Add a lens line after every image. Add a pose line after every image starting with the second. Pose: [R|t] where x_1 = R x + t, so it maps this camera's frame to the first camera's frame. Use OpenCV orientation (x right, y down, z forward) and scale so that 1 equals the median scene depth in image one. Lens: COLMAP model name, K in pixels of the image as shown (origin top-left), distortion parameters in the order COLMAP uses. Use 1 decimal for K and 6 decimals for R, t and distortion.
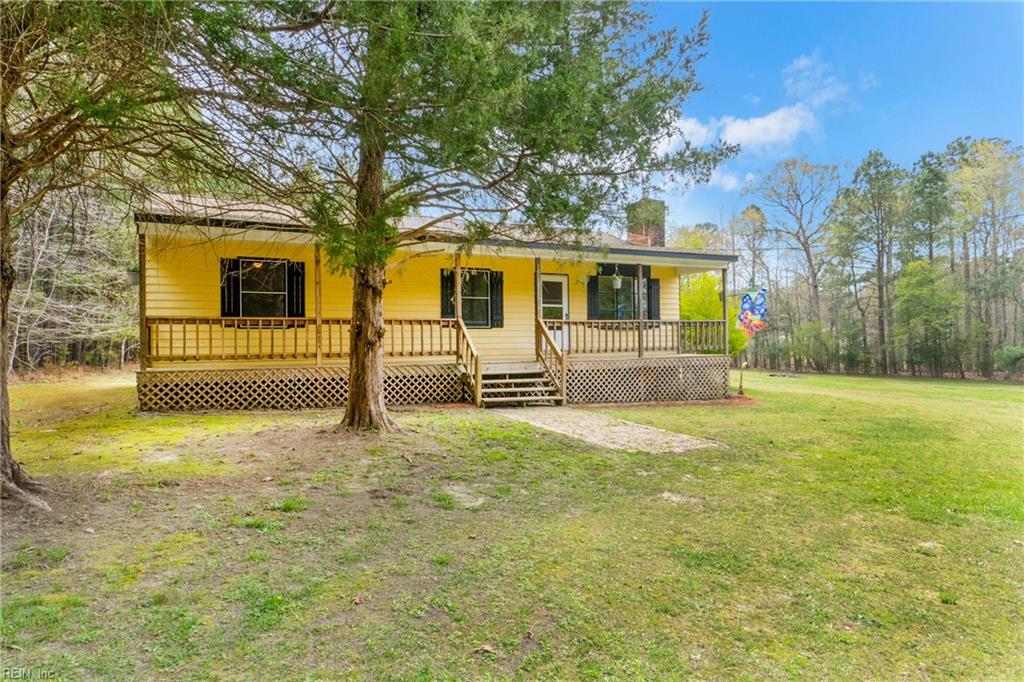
lens RADIAL K [[626.1, 0, 507.6], [0, 626.1, 342.9], [0, 0, 1]] dist [0.024781, 0.000444]
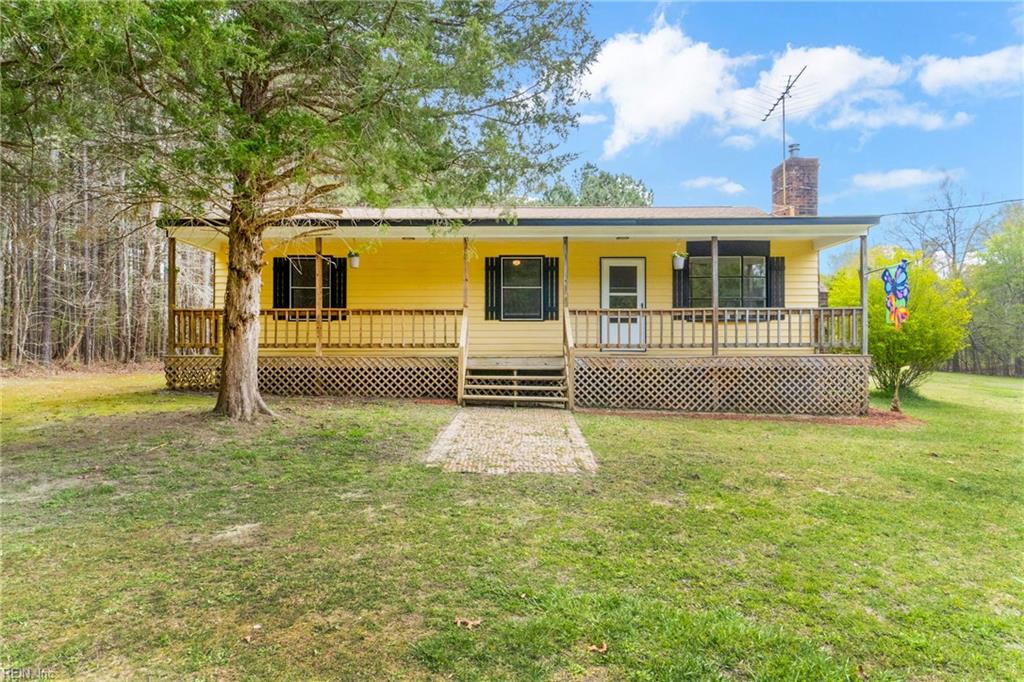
lens RADIAL K [[585.9, 0, 510.4], [0, 585.9, 344.0], [0, 0, 1]] dist [0.019349, -0.000482]
pose [[0.887416, 0.010625, -0.460846, 0.382421], [-0.010050, 0.999943, 0.003702, 0.009923], [0.460859, 0.001347, 0.887472, 0.261571]]
